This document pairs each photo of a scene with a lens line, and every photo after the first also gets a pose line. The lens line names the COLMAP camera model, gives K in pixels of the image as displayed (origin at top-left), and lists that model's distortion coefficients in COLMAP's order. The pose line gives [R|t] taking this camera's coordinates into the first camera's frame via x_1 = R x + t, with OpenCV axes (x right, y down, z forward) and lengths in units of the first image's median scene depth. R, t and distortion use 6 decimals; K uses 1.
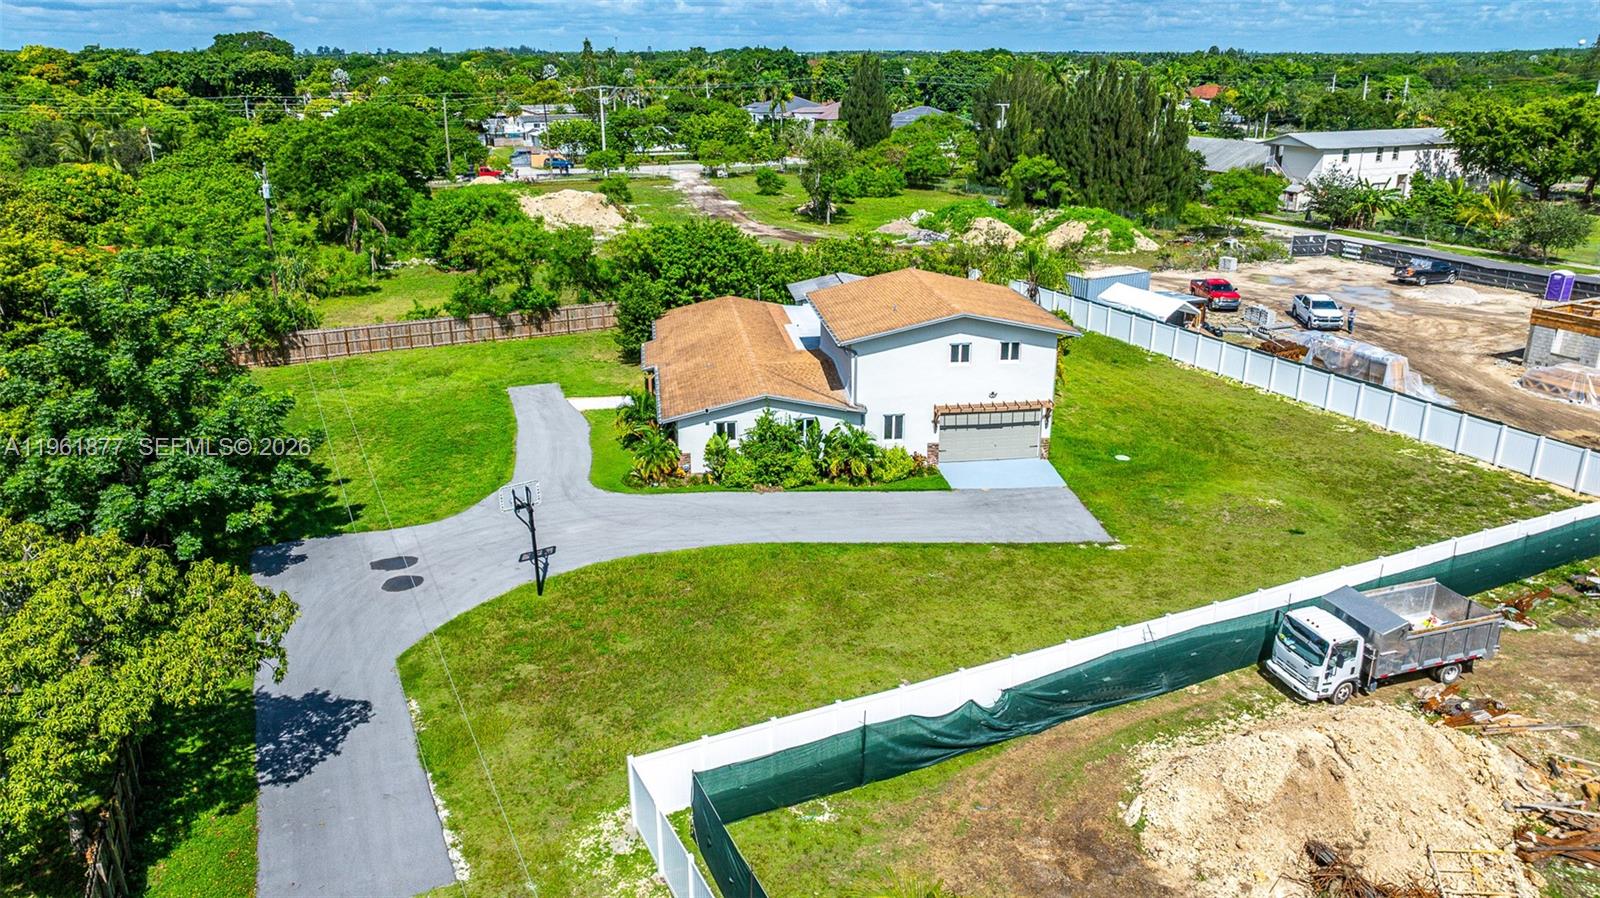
lens RADIAL K [[1123.3, 0, 798.9], [0, 1123.3, 450.7], [0, 0, 1]] dist [-0.038983, 0.049024]
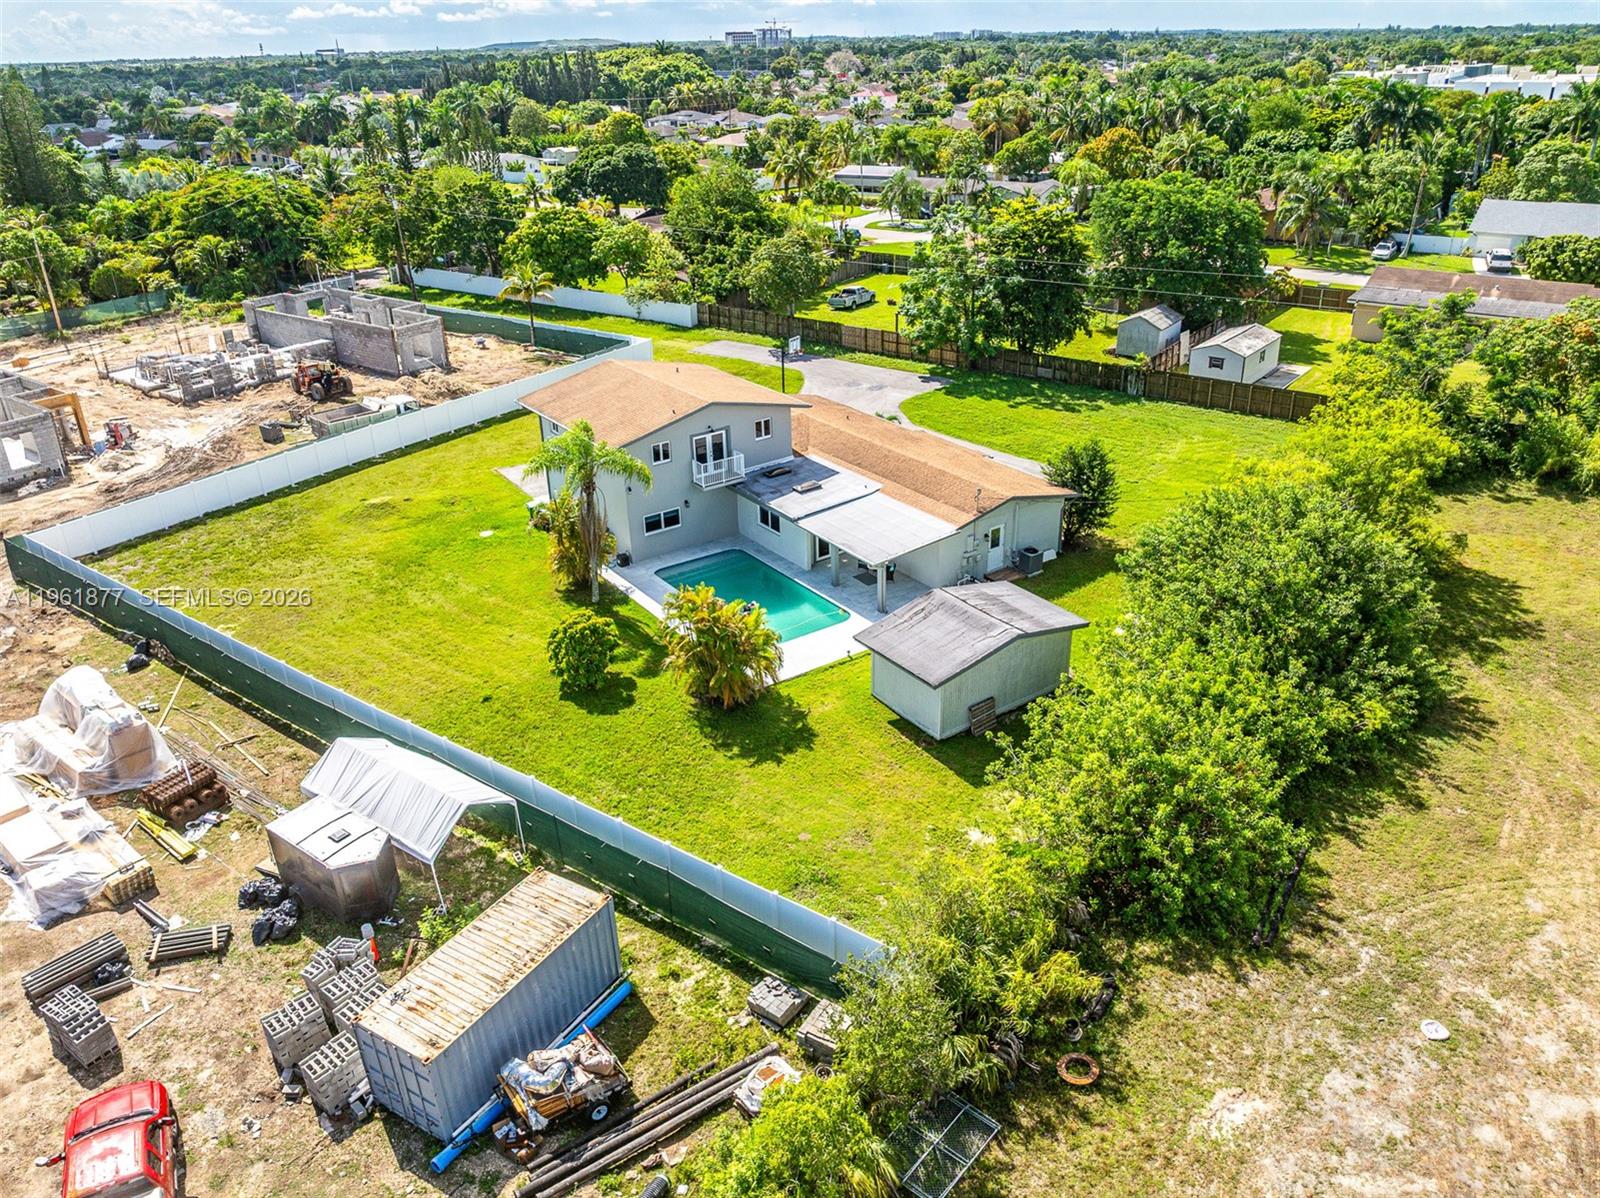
lens RADIAL K [[1154.7, 0, 812.5], [0, 1154.7, 600.7], [0, 0, 1]] dist [-0.027514, -0.018195]
pose [[-0.882832, 0.228343, -0.410447, 0.522049], [-0.134098, 0.714961, 0.686184, -0.819880], [0.450139, 0.660826, -0.600570, 2.009651]]
